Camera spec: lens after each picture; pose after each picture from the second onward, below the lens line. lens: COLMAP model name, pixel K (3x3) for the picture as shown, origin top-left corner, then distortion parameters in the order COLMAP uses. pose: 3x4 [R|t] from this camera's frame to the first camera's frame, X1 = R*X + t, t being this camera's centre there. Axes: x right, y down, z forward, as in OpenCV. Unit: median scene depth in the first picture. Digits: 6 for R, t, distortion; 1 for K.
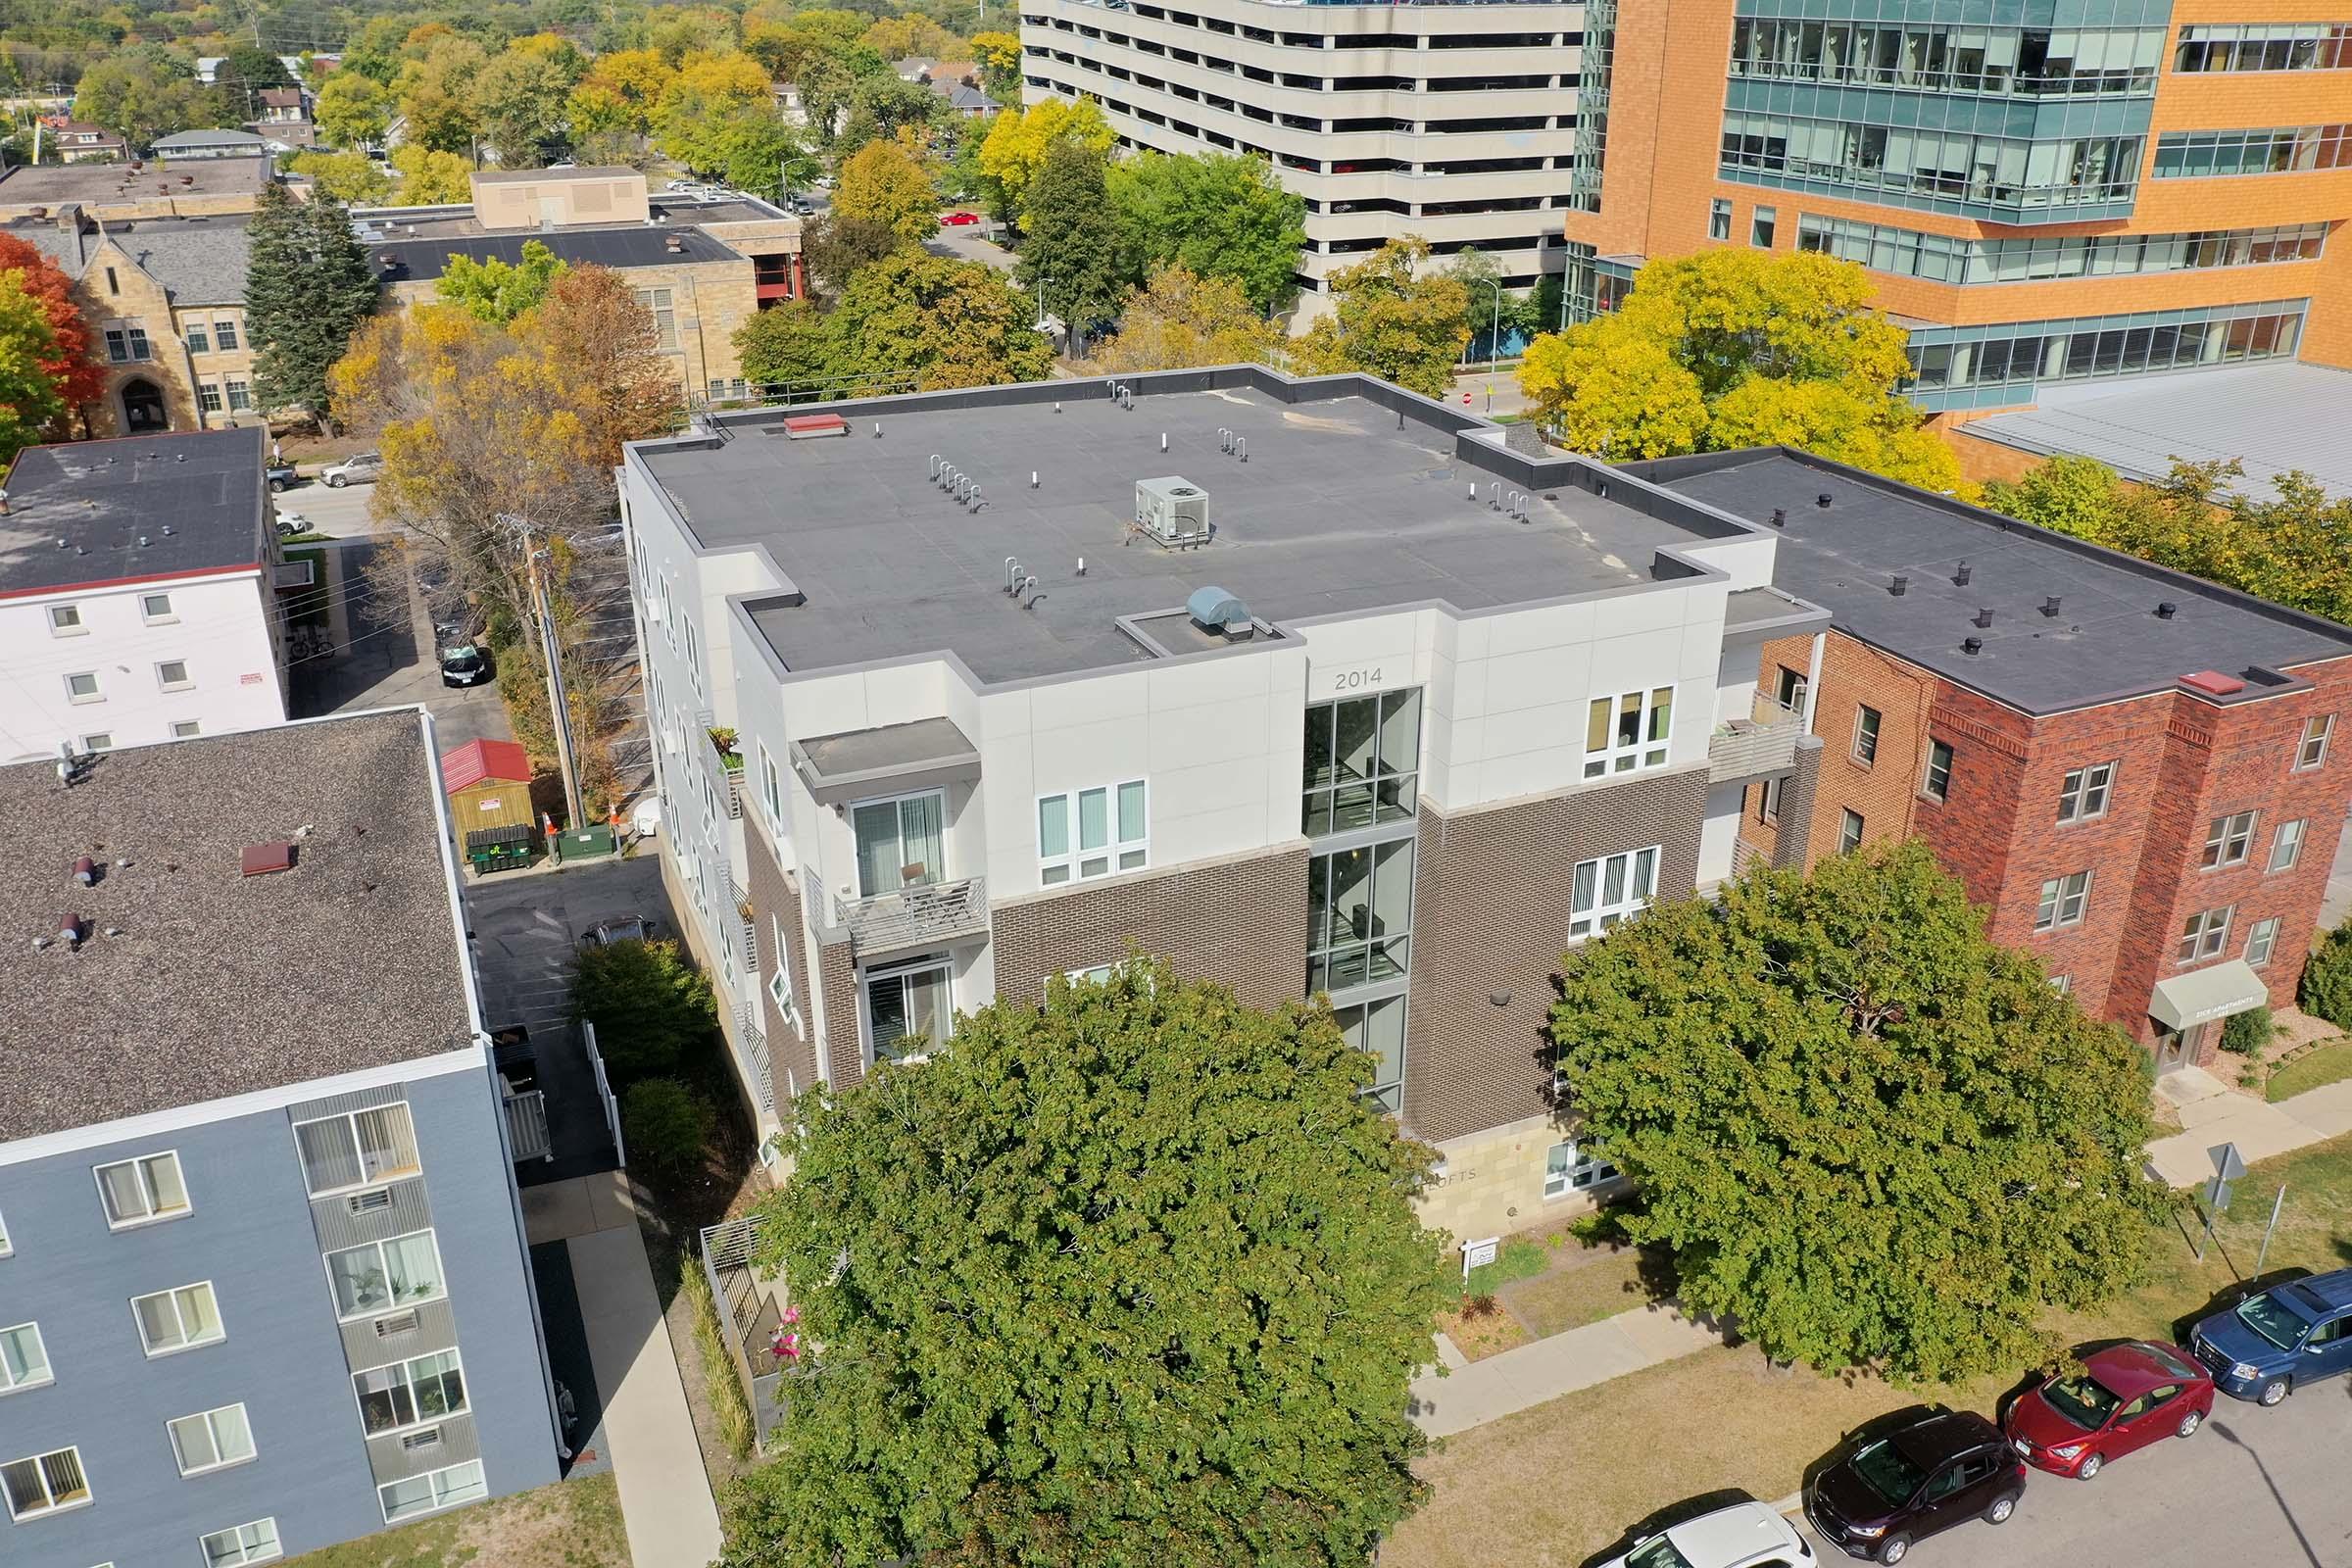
lens RADIAL K [[1852.7, 0, 1176.0], [0, 1852.7, 784.0], [0, 0, 1]] dist [-0.006654, -0.009573]
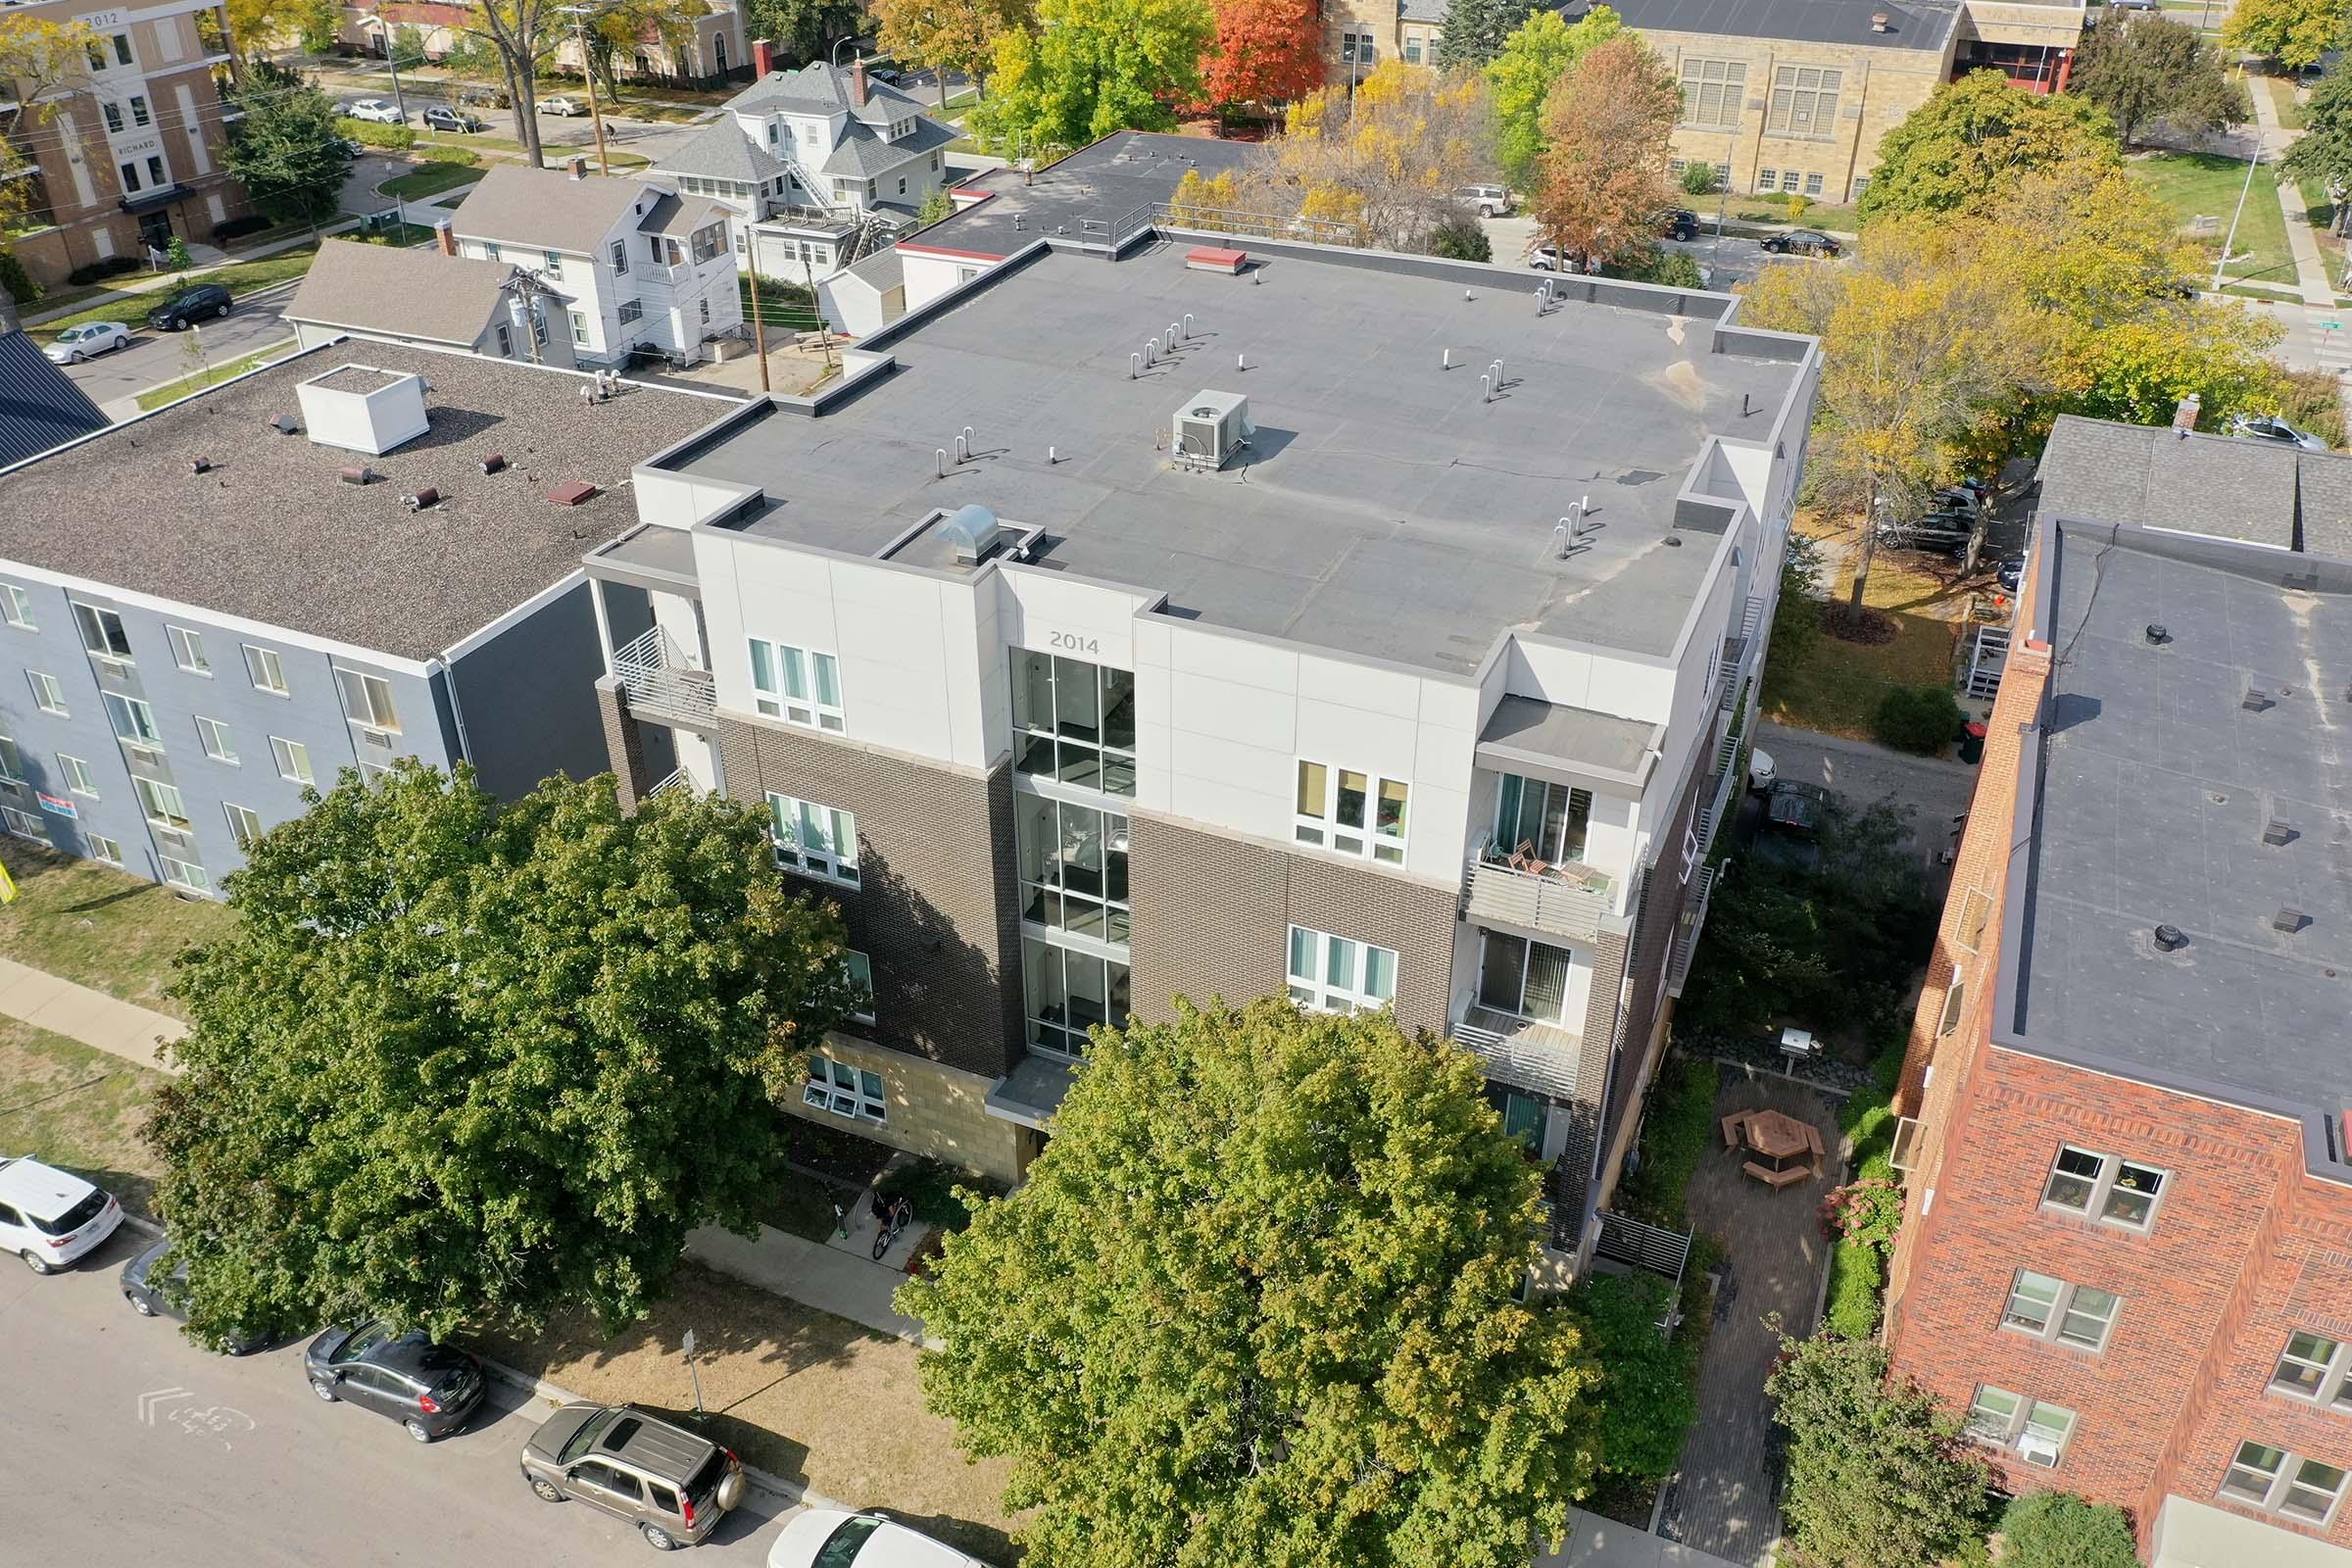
lens RADIAL K [[1852.7, 0, 1176.0], [0, 1852.7, 784.0], [0, 0, 1]] dist [-0.006654, -0.009573]
pose [[0.679518, 0.391208, -0.620654, 0.700883], [-0.299880, 0.920178, 0.251682, -0.227592], [0.669573, 0.015099, 0.742593, 0.283860]]
